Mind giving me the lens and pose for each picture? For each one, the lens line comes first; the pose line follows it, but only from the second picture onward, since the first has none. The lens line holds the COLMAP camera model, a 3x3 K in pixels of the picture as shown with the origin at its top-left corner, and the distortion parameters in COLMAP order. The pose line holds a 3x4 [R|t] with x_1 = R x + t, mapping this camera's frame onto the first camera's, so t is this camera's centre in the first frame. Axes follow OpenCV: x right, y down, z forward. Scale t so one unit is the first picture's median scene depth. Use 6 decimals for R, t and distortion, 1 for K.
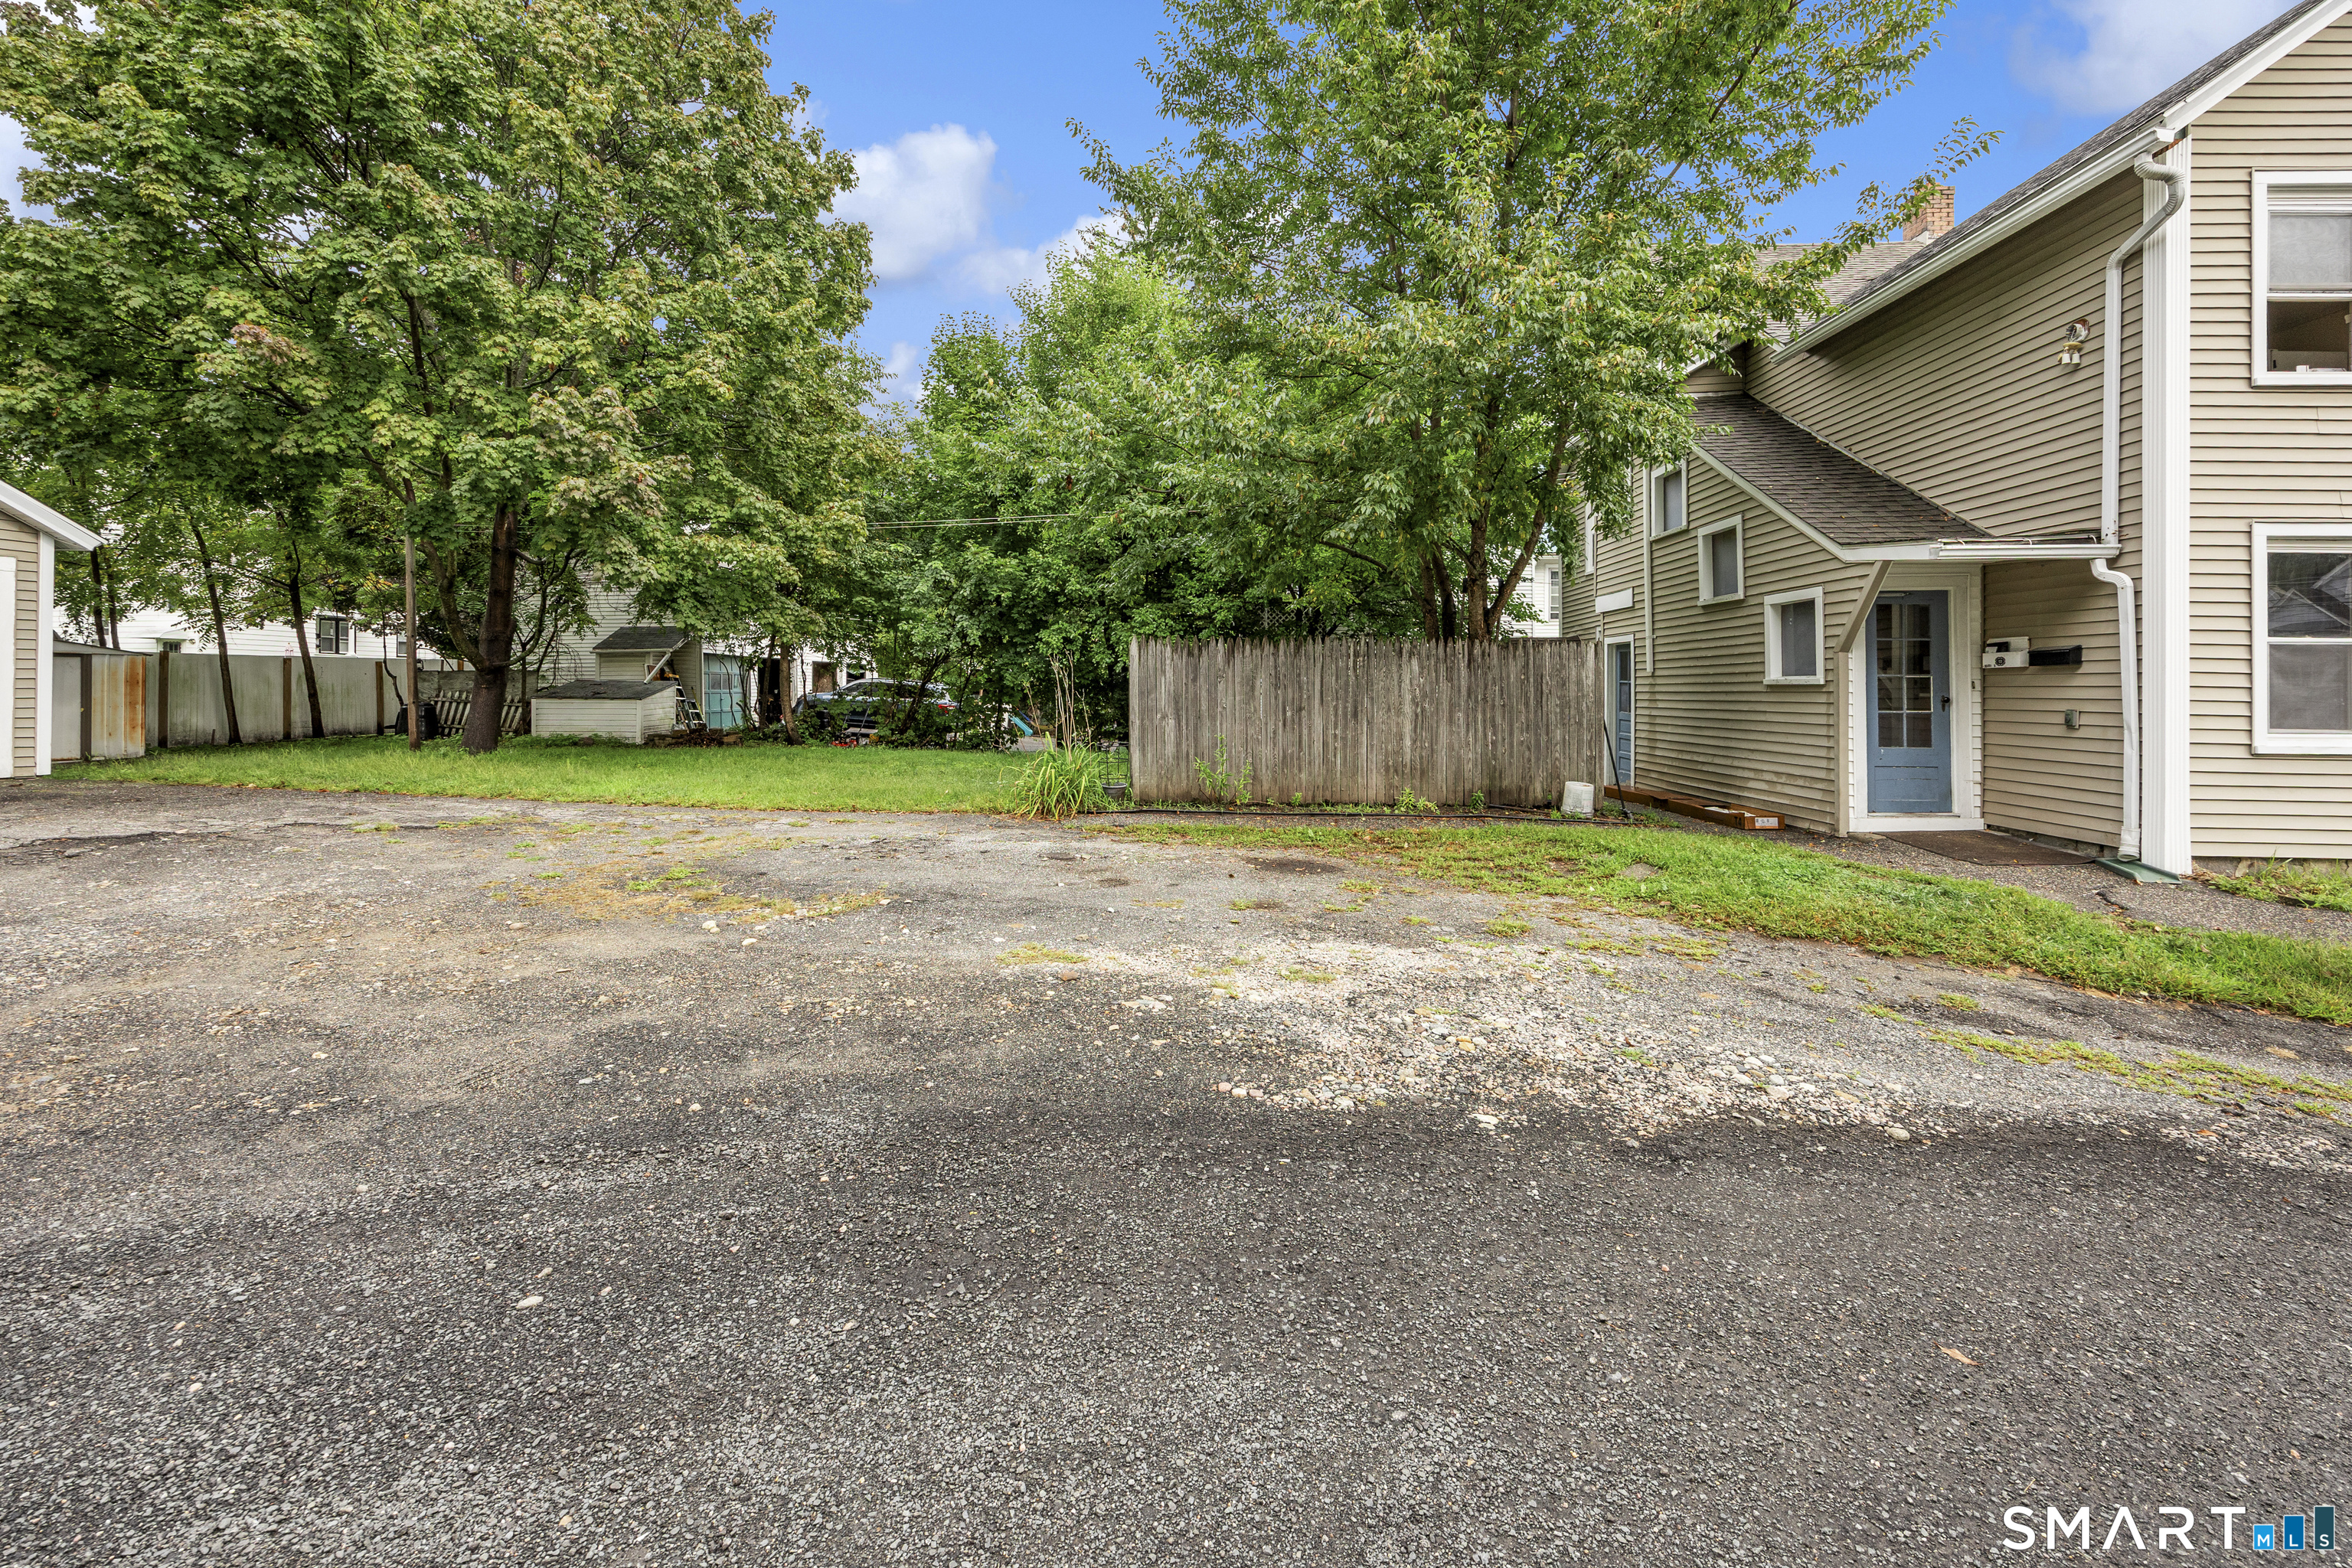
lens RADIAL K [[934.7, 0, 1166.3], [0, 934.7, 823.0], [0, 0, 1]] dist [0.001111, -0.000098]
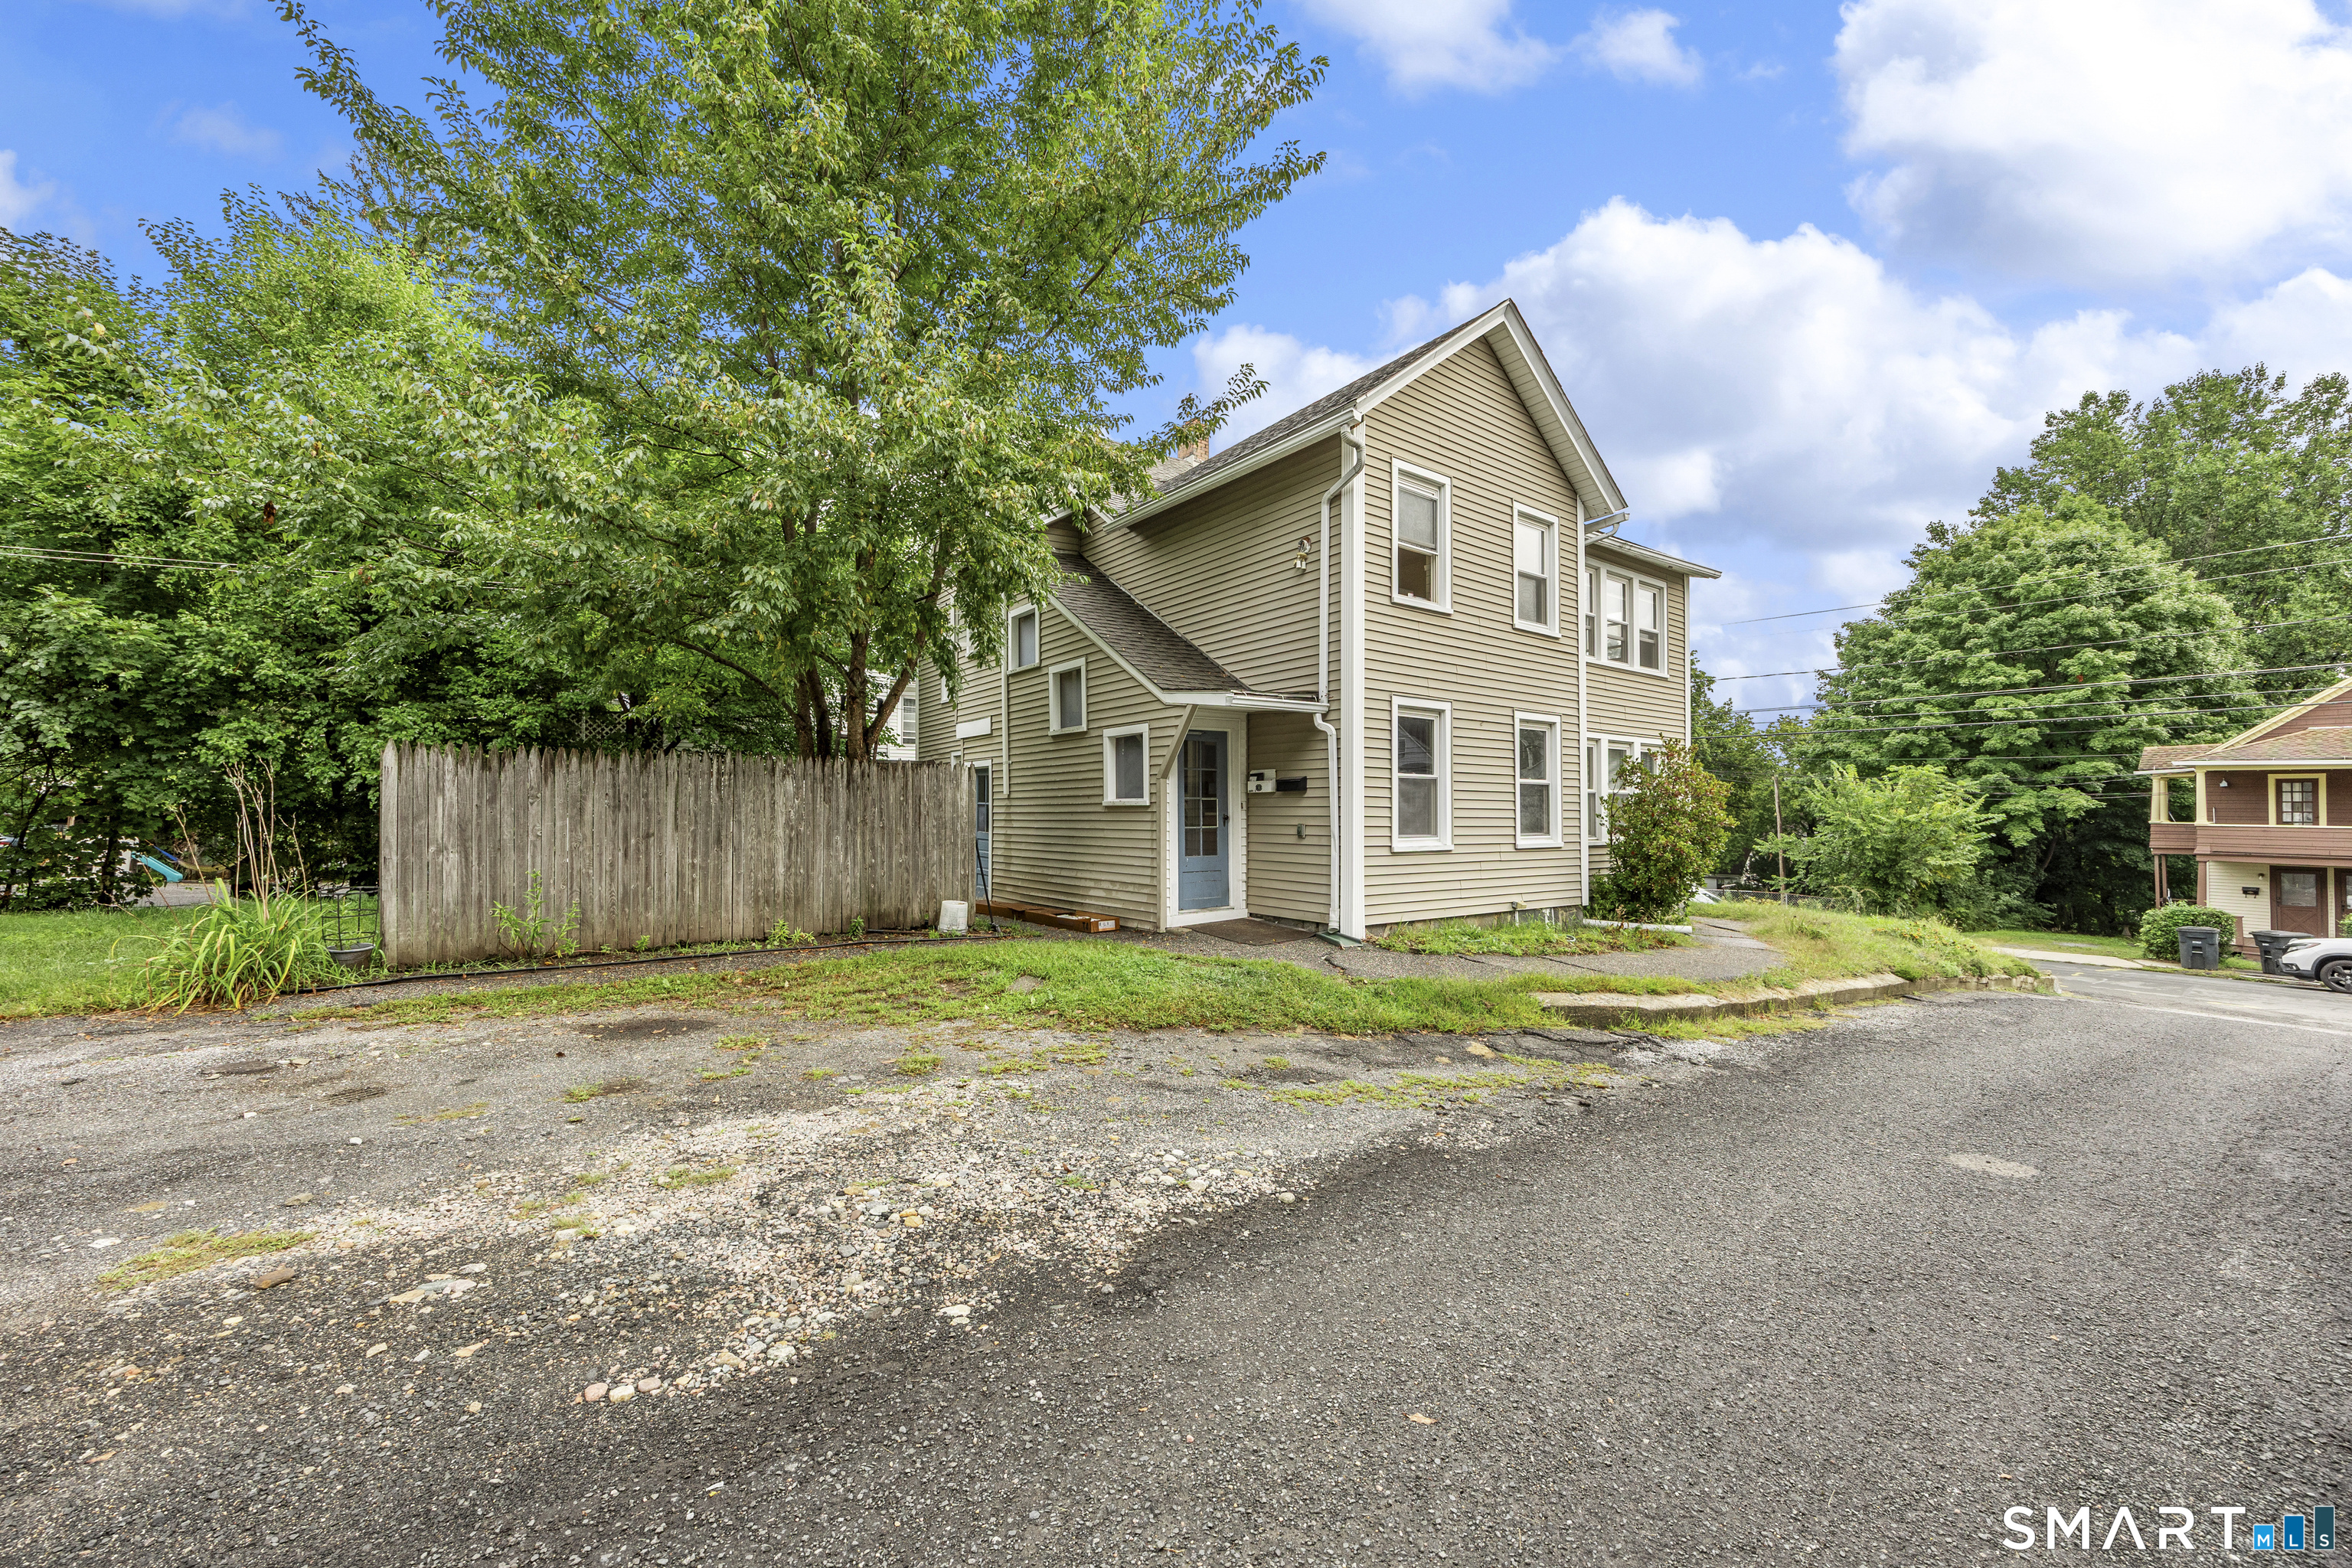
lens RADIAL K [[934.7, 0, 1166.3], [0, 934.7, 823.0], [0, 0, 1]] dist [0.001111, -0.000098]
pose [[0.783972, -0.013161, 0.620657, -0.017944], [0.093396, 0.990897, -0.096959, -0.013665], [-0.613731, 0.133980, 0.778064, 0.099873]]
